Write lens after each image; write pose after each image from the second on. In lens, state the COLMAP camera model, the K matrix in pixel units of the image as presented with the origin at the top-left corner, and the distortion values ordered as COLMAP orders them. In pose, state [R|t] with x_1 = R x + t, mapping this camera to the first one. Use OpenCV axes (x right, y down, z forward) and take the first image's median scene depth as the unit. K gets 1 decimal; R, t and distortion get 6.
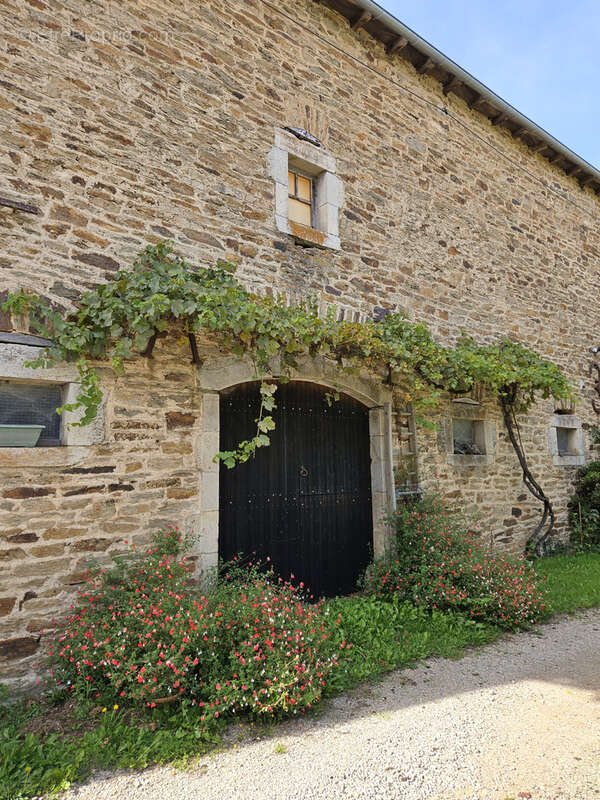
lens RADIAL K [[547.4, 0, 313.4], [0, 547.4, 394.0], [0, 0, 1]] dist [0.078860, -0.060654]
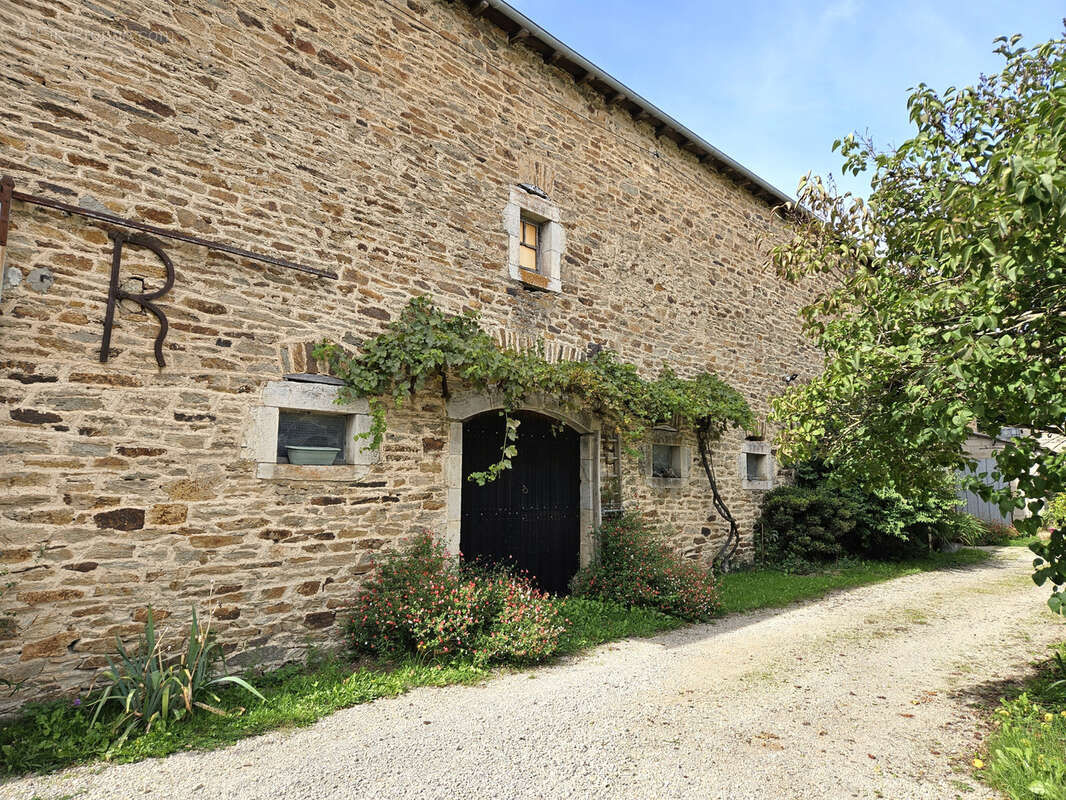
lens RADIAL K [[729.4, 0, 557.6], [0, 729.4, 405.6], [0, 0, 1]] dist [0.078860, -0.060654]
pose [[0.991501, 0.036283, 0.124940, -0.158520], [-0.038996, 0.999052, 0.019338, -0.071621], [-0.124120, -0.024046, 0.991976, -0.554589]]
